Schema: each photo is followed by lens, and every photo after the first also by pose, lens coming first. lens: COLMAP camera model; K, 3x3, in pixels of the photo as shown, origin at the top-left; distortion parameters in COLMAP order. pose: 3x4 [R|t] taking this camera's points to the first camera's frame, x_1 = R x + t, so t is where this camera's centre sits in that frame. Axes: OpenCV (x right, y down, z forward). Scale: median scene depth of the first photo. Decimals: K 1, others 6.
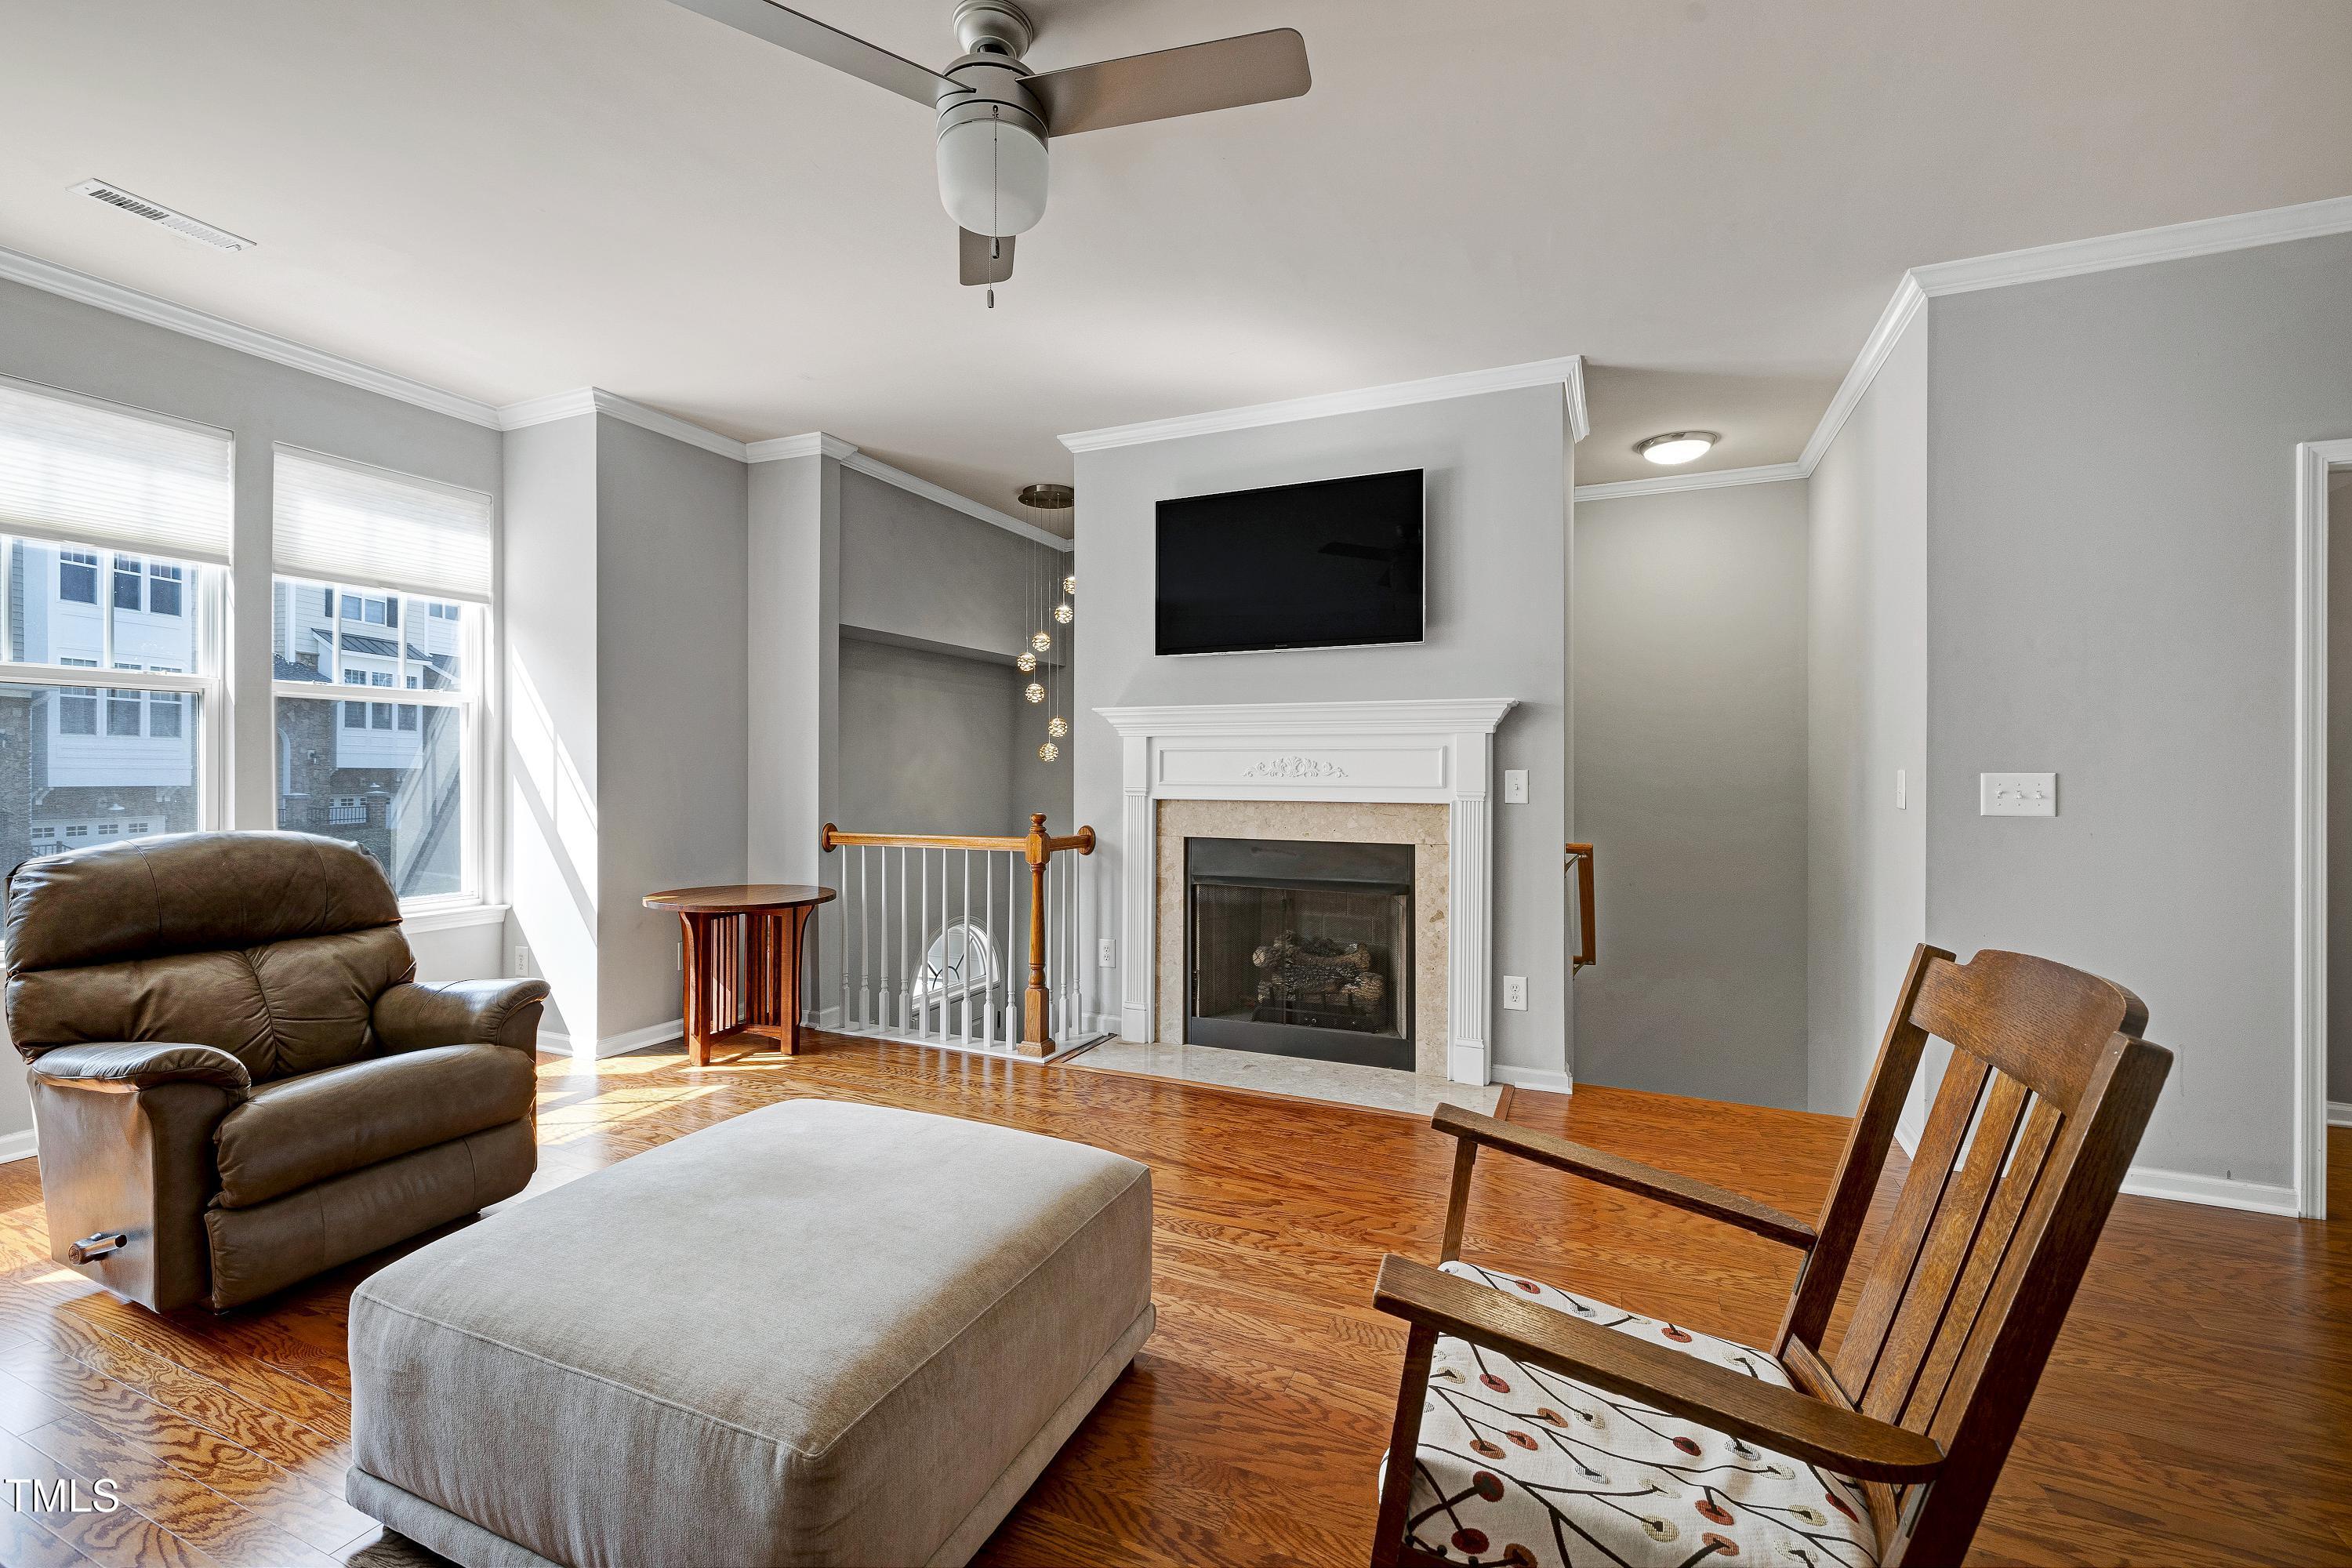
lens RADIAL K [[996.4, 0, 1169.5], [0, 996.4, 768.3], [0, 0, 1]] dist [-0.002233, 0.001032]
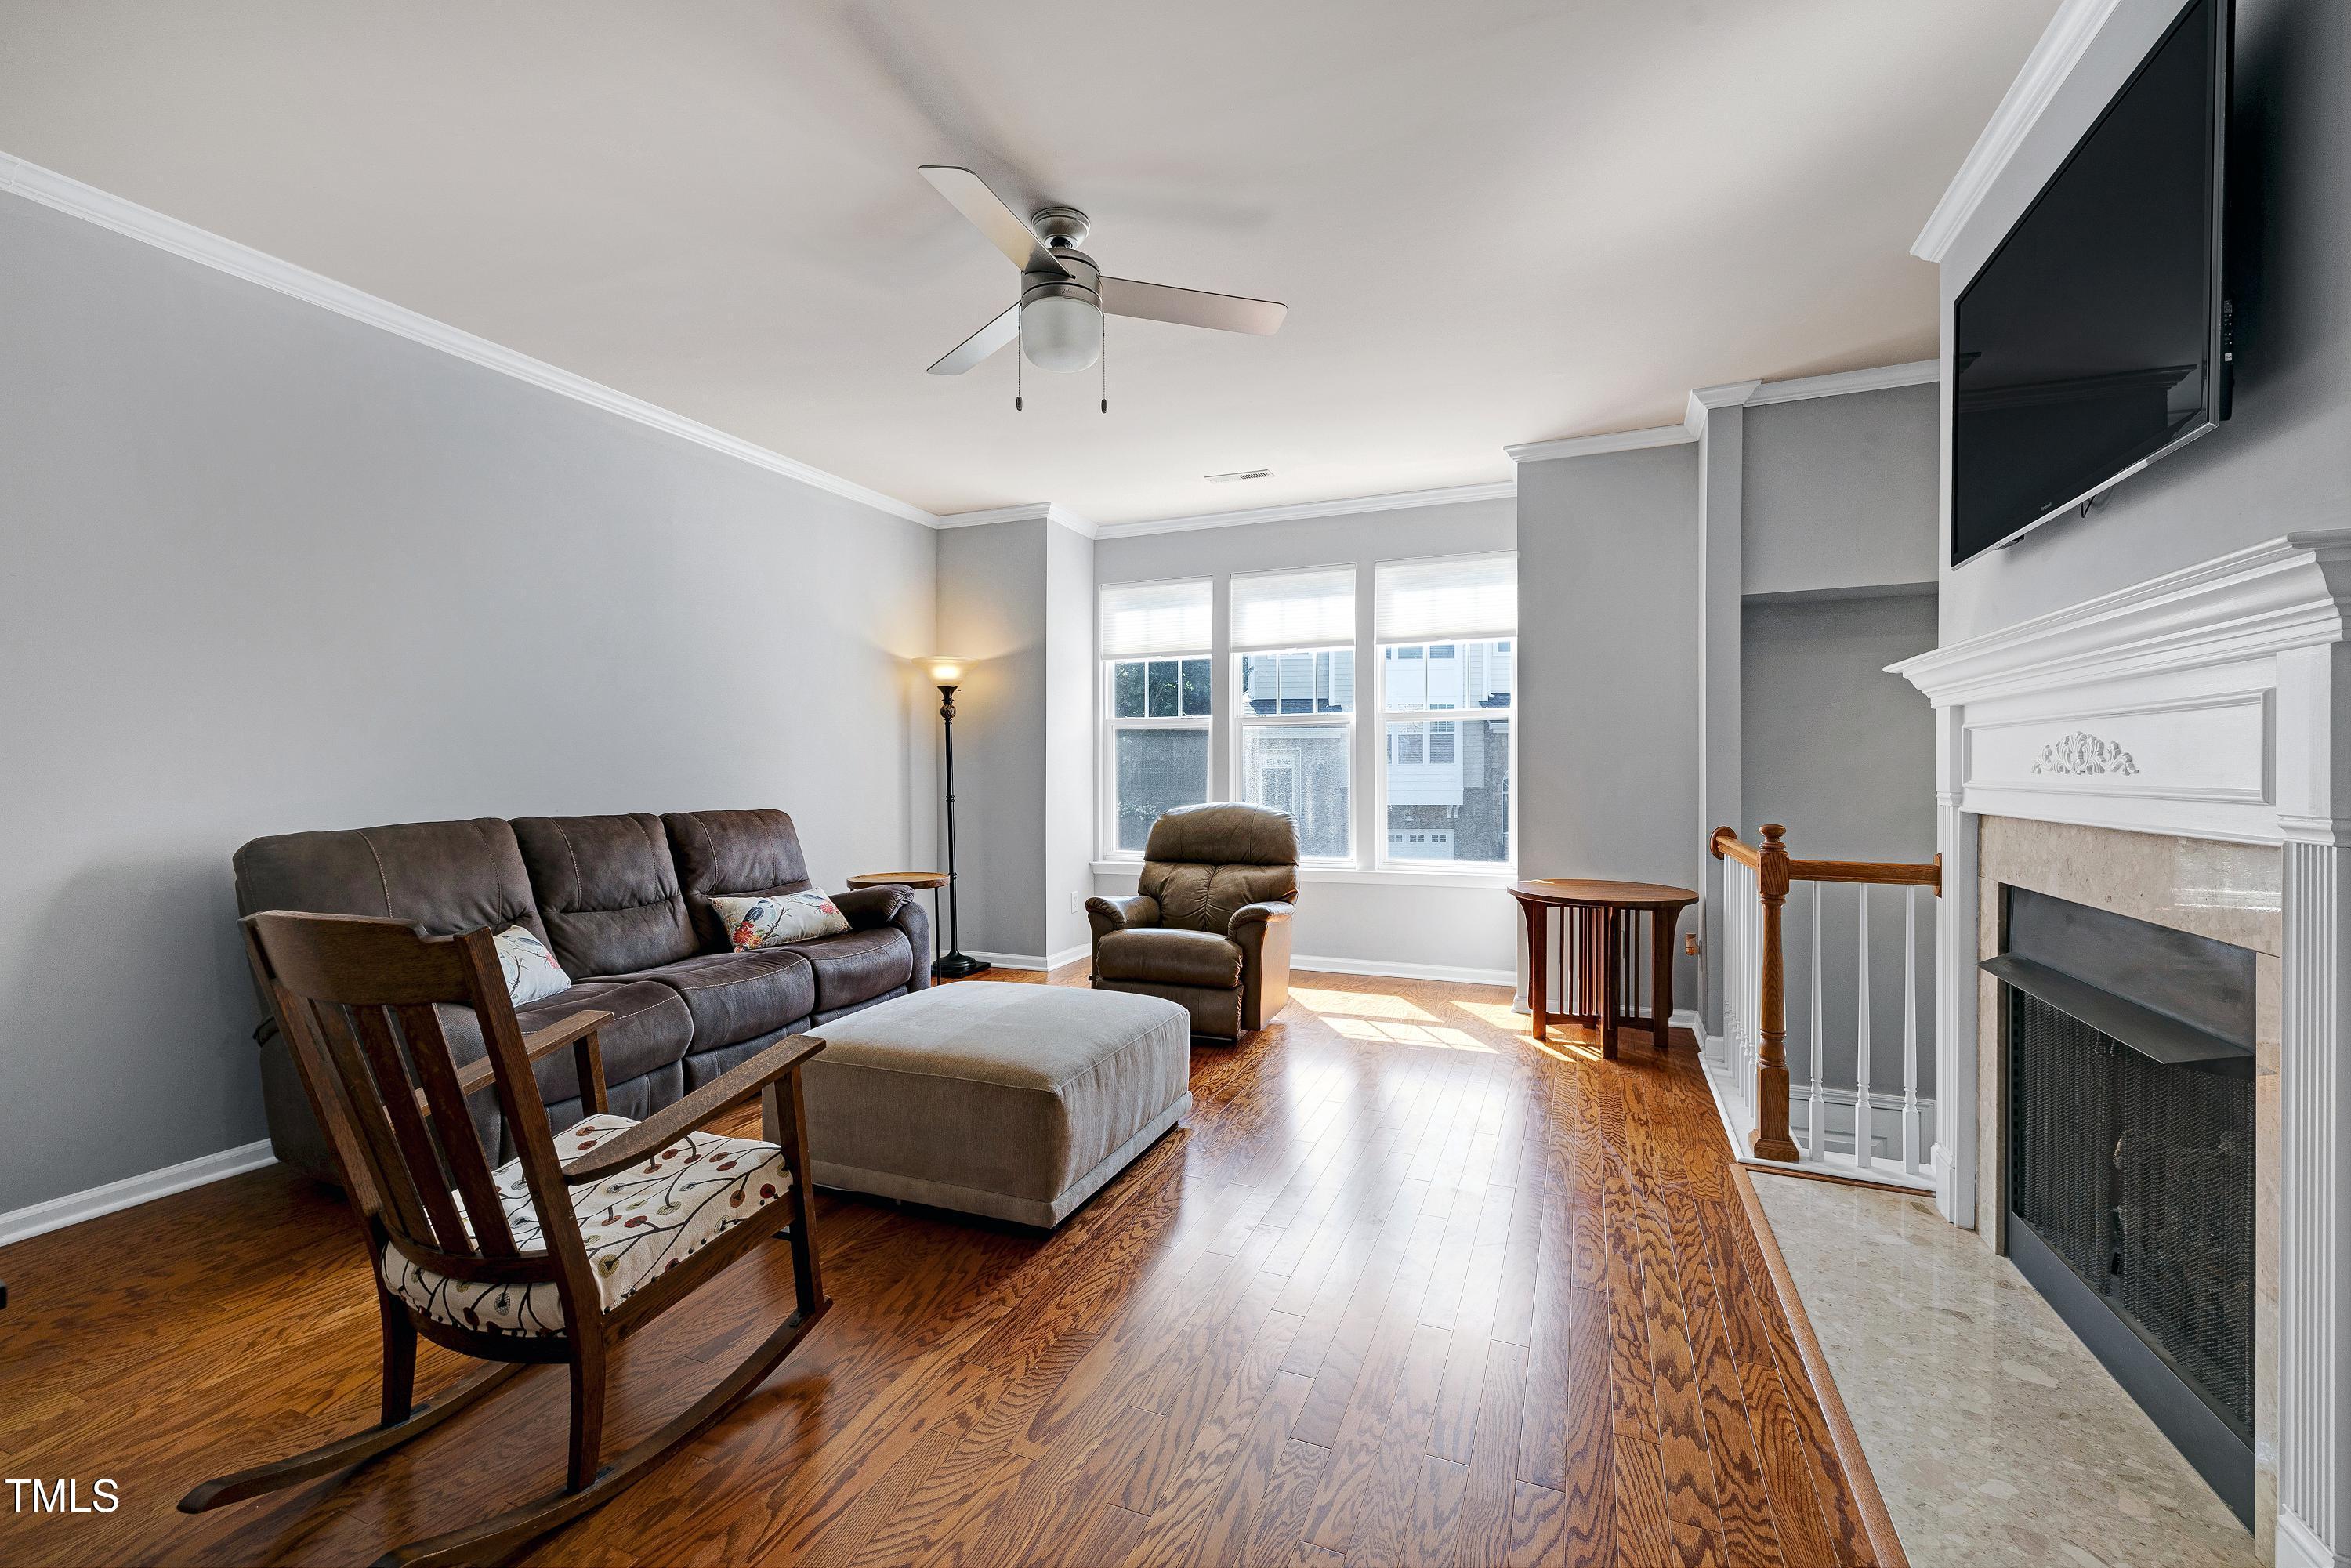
lens RADIAL K [[995.9, 0, 1160.6], [0, 995.9, 777.4], [0, 0, 1]] dist [-0.002233, 0.001032]
pose [[0.014227, 0.004459, -0.999889, 0.597841], [0.006891, 0.999966, 0.004557, 0.004834], [0.999875, -0.006955, 0.014196, 0.557936]]
